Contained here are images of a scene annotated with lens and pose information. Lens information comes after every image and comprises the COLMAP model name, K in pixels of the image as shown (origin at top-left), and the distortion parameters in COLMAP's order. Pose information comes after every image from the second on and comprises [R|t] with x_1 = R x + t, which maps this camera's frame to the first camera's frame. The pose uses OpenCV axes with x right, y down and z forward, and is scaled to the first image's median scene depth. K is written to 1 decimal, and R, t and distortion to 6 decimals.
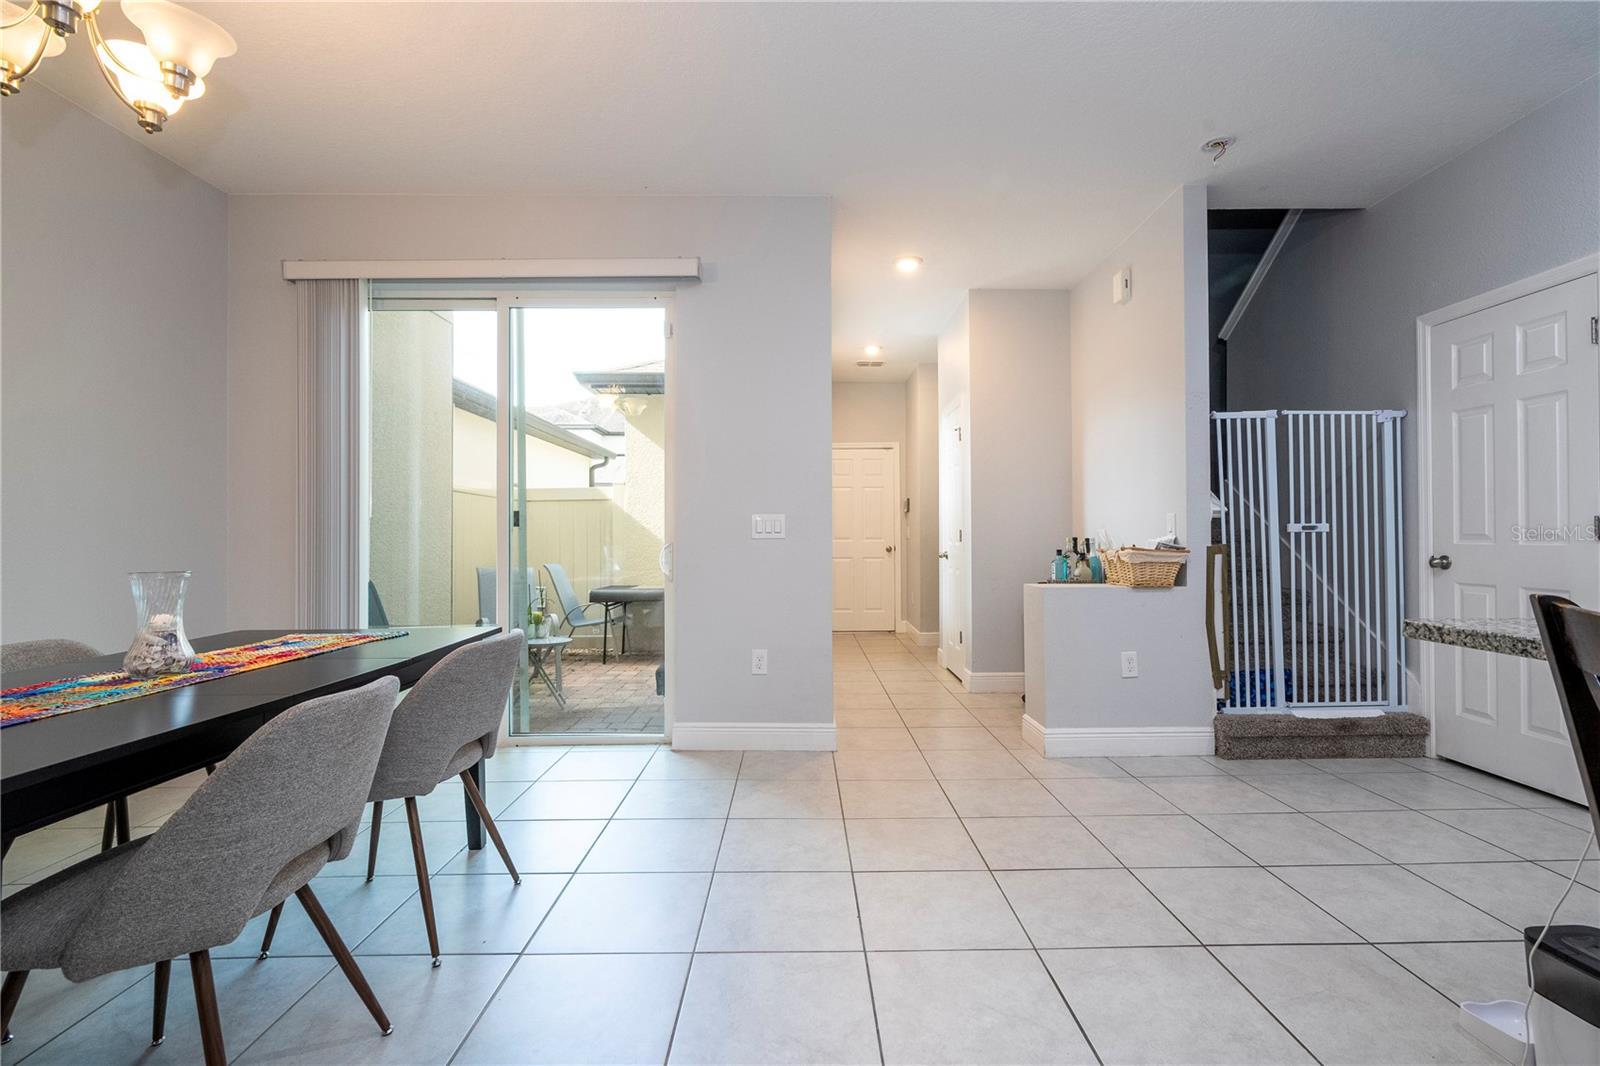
lens RADIAL K [[734.4, 0, 803.8], [0, 734.4, 526.0], [0, 0, 1]] dist [-0.000394, 0.000029]
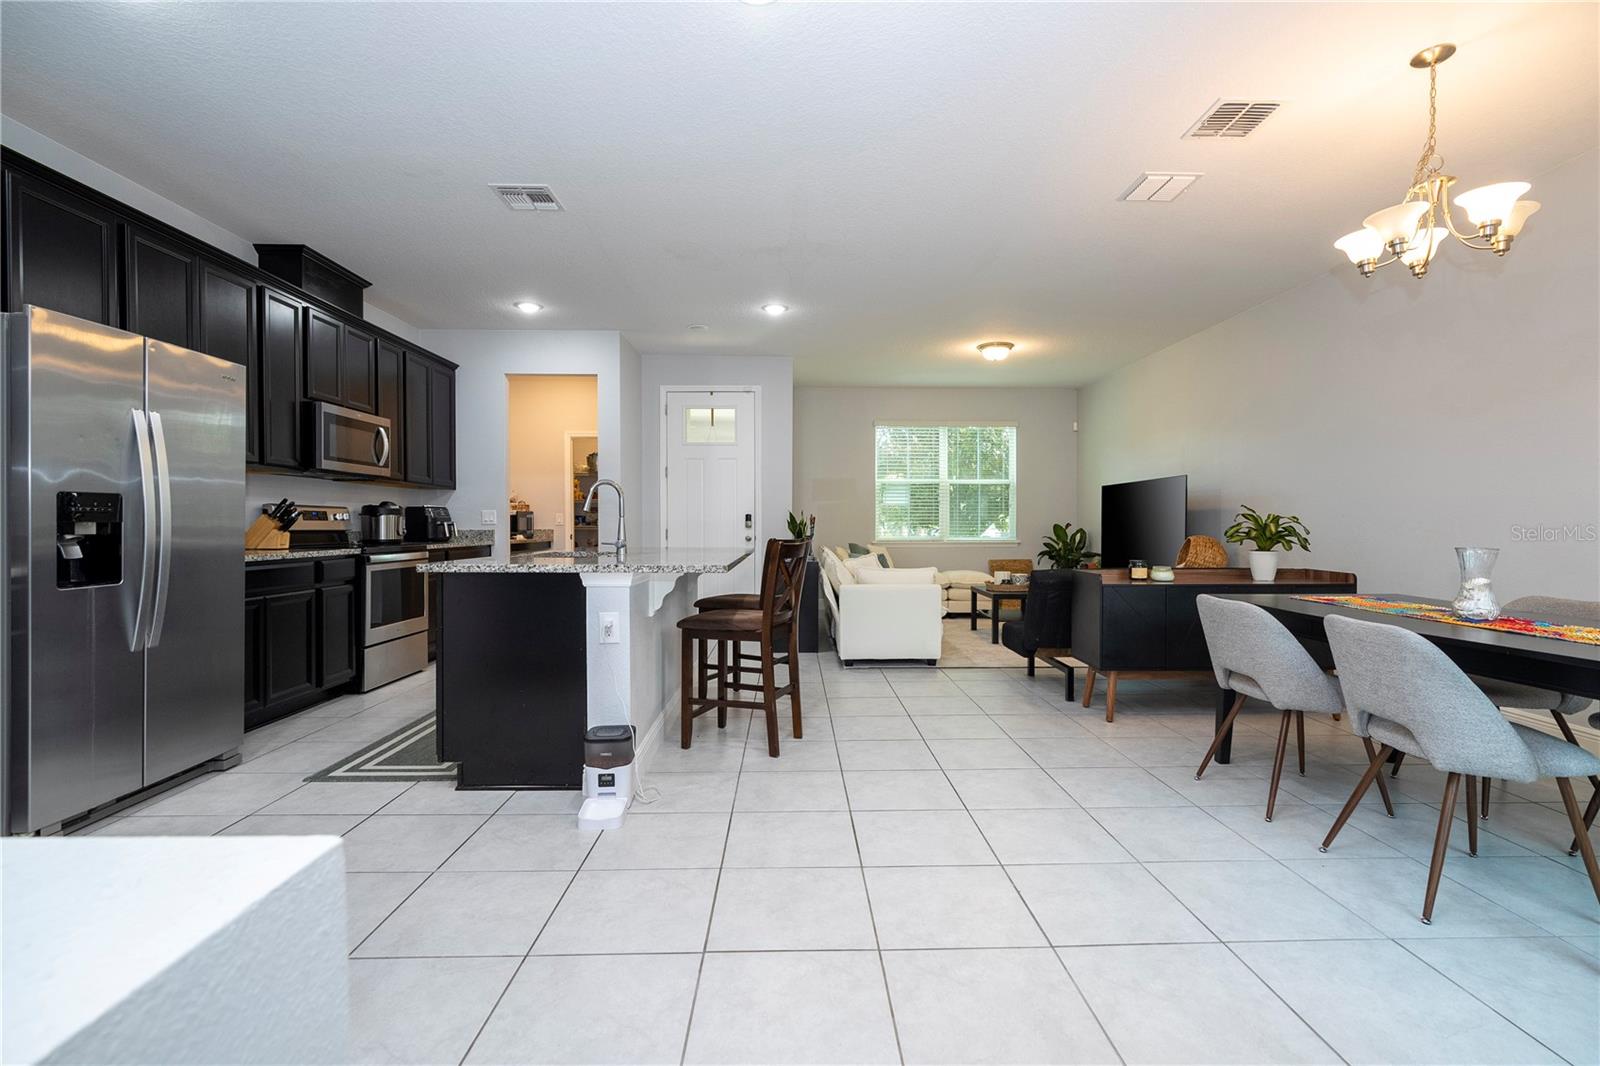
lens RADIAL K [[734.4, 0, 799.0], [0, 734.4, 537.3], [0, 0, 1]] dist [-0.000394, 0.000029]
pose [[-0.999994, 0.001046, -0.003369, 0.216269], [0.001032, 0.999991, 0.004180, 0.010231], [0.003374, 0.004176, -0.999986, 1.137700]]
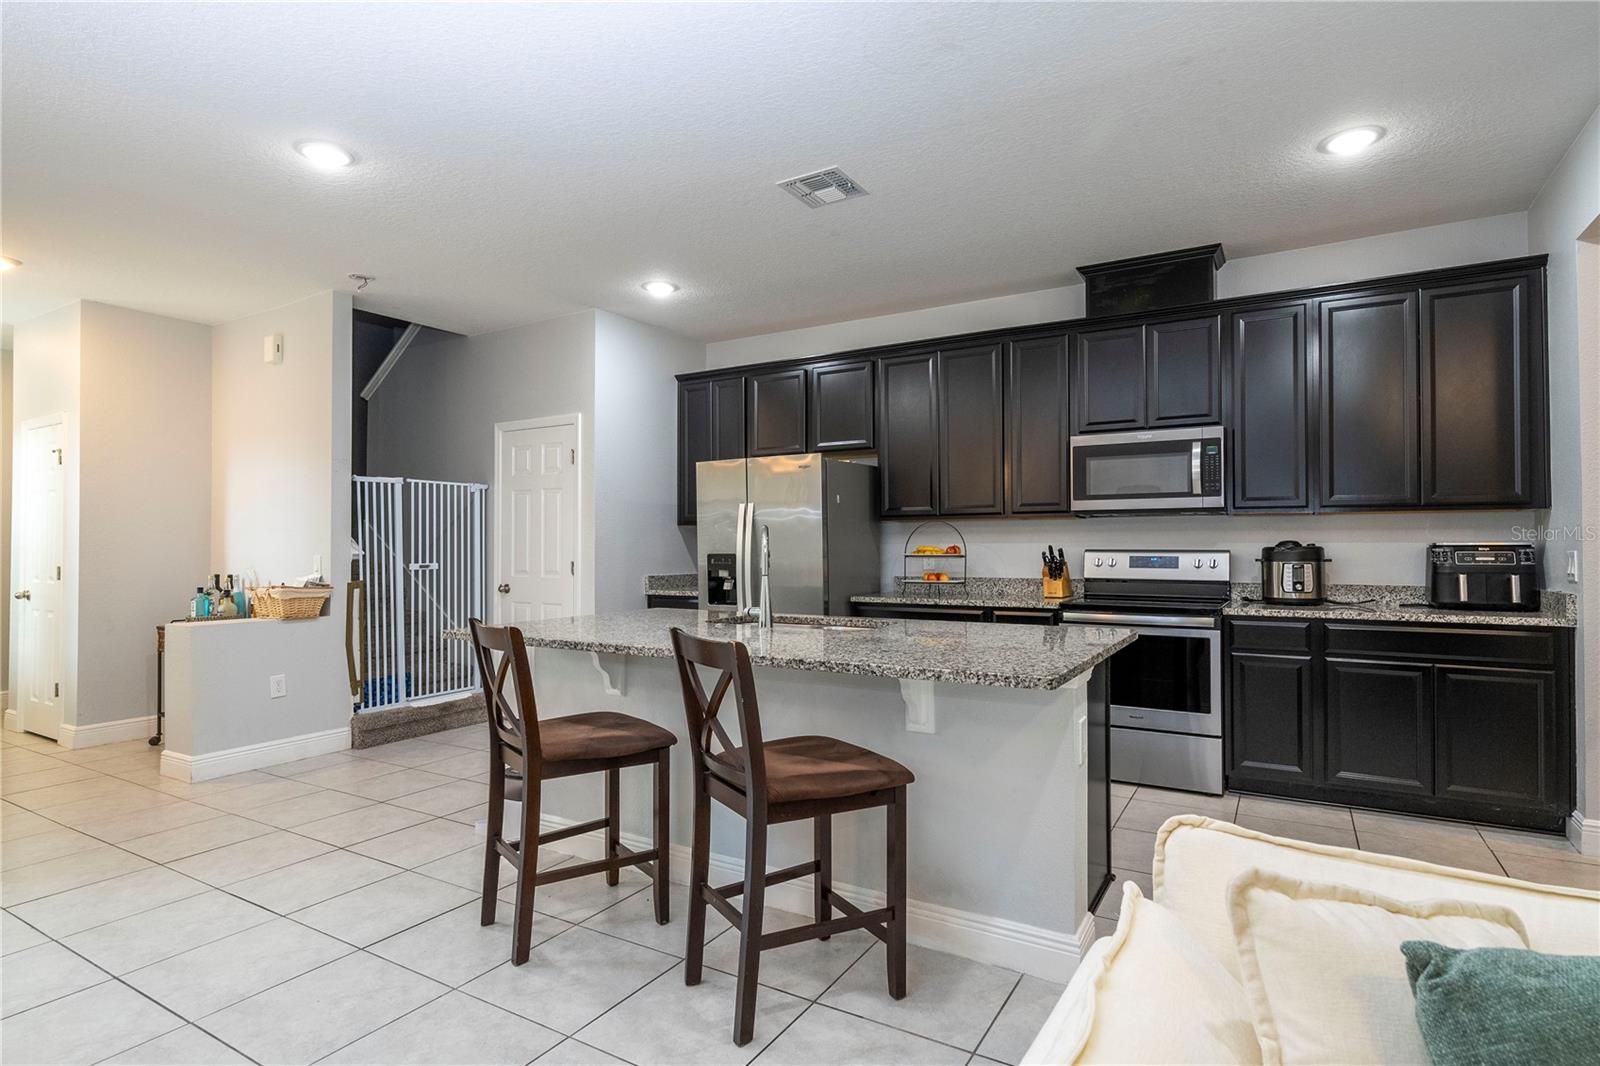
lens RADIAL K [[802.8, 0, 828.3], [0, 802.8, 540.4], [0, 0, 1]] dist [-0.005008, 0.001732]
pose [[0.504204, 0.011882, 0.863503, -0.214204], [-0.011823, 0.999907, -0.006856, -0.044228], [-0.863504, -0.006752, 0.504298, -0.389027]]
